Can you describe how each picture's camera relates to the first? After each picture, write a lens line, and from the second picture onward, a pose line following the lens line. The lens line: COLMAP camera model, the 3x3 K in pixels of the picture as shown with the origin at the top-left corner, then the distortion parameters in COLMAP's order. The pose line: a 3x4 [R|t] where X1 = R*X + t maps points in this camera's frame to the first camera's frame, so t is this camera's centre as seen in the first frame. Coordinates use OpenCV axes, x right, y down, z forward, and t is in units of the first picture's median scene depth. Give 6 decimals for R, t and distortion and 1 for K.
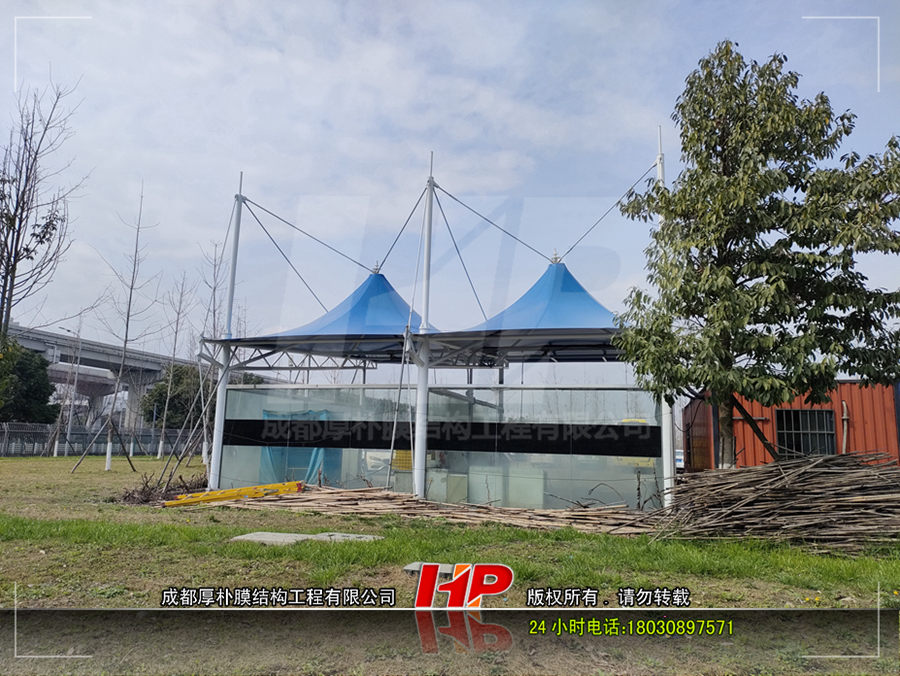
lens RADIAL K [[688.8, 0, 450.0], [0, 688.8, 338.0], [0, 0, 1]] dist [0.102180, 0.000546]
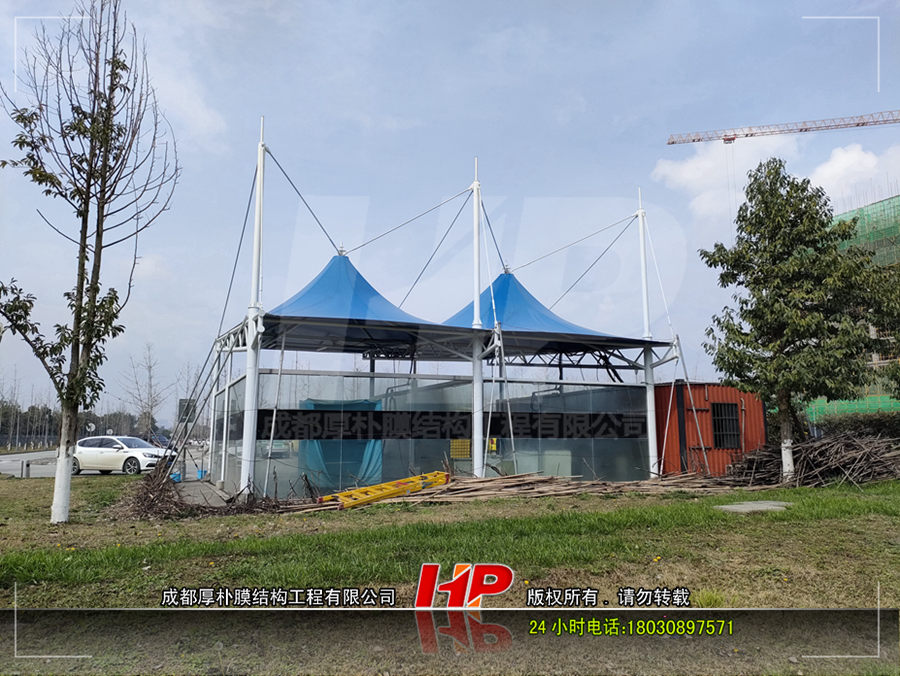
lens RADIAL K [[688.8, 0, 450.0], [0, 688.8, 338.0], [0, 0, 1]] dist [0.102180, 0.000546]
pose [[0.721291, 0.068559, 0.689230, -0.752641], [-0.084584, 0.996360, -0.010592, 0.020292], [-0.687448, -0.050658, 0.724465, 0.237267]]
